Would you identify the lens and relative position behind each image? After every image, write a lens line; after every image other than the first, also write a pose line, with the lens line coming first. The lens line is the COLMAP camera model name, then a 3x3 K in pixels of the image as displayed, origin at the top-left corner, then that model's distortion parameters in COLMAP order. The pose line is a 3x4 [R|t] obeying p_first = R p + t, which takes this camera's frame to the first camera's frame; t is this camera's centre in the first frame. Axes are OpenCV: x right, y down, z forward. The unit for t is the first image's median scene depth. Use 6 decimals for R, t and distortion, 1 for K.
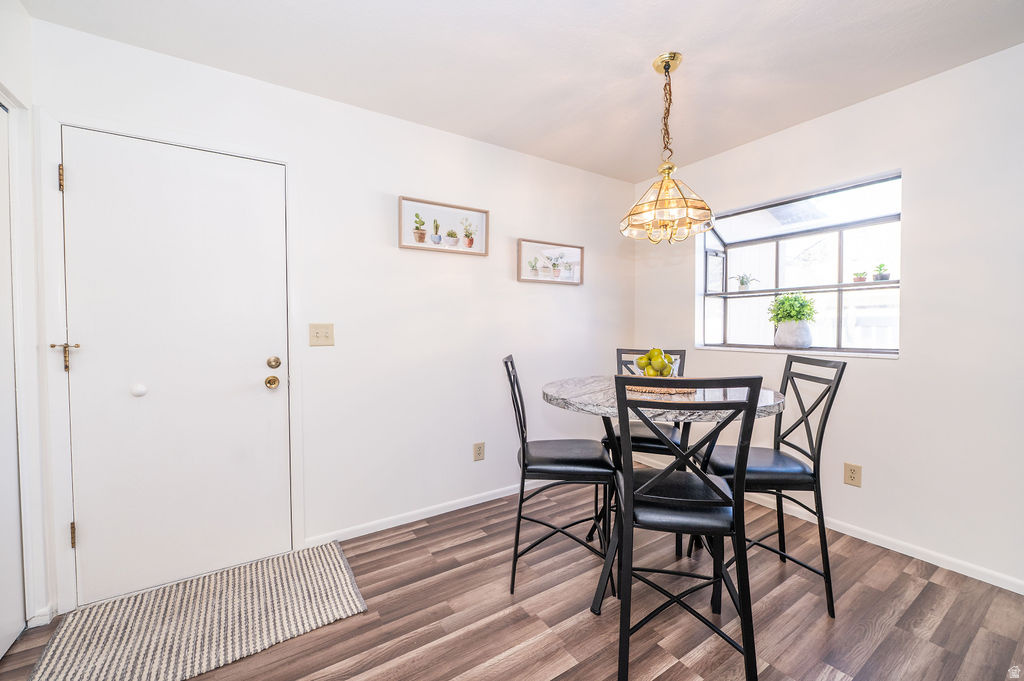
lens RADIAL K [[400.8, 0, 508.4], [0, 400.8, 337.0], [0, 0, 1]] dist [-0.009525, -0.000200]
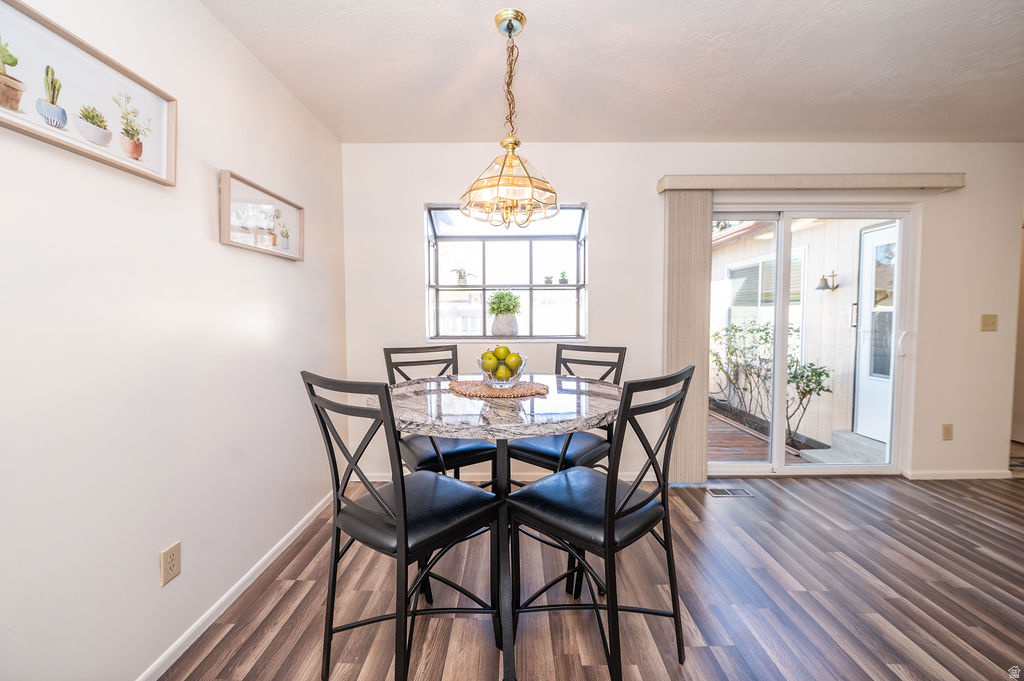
lens RADIAL K [[407.6, 0, 509.4], [0, 407.6, 337.2], [0, 0, 1]] dist [-0.011047, -0.000274]
pose [[0.544650, -0.043997, 0.837509, -0.276551], [0.025040, 0.999031, 0.036198, -0.016057], [-0.838290, 0.001255, 0.545223, 0.369638]]
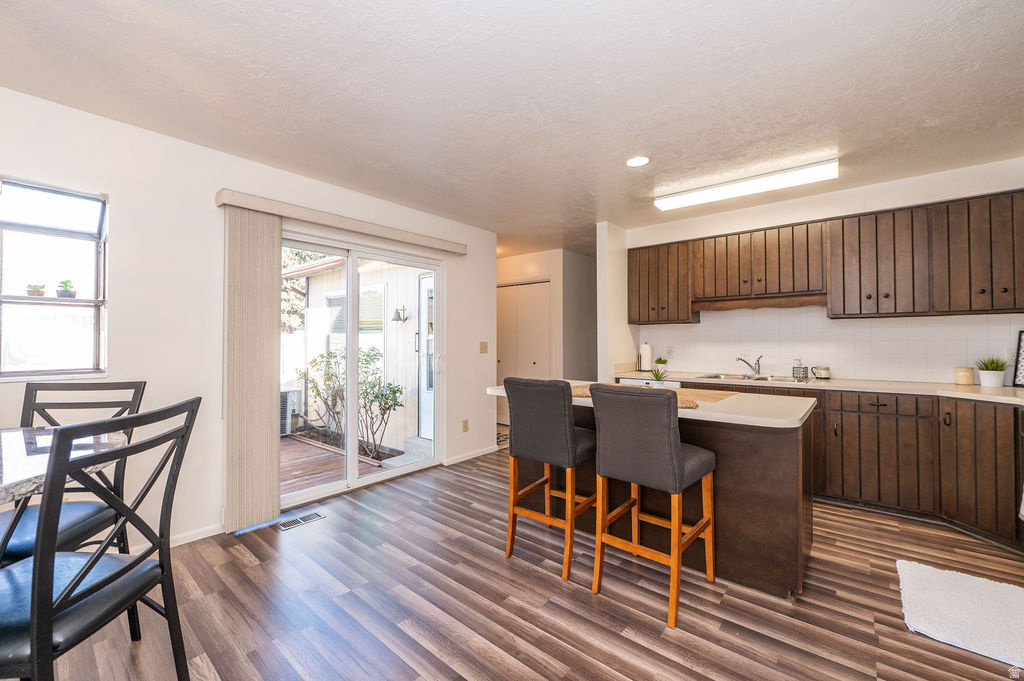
lens RADIAL K [[412.2, 0, 519.1], [0, 412.2, 336.2], [0, 0, 1]] dist [-0.007486, -0.000363]
pose [[-0.305393, 0.014923, 0.952109, -0.285850], [0.026233, 0.999630, -0.007253, -0.012942], [-0.951865, 0.022762, -0.305672, 0.244854]]
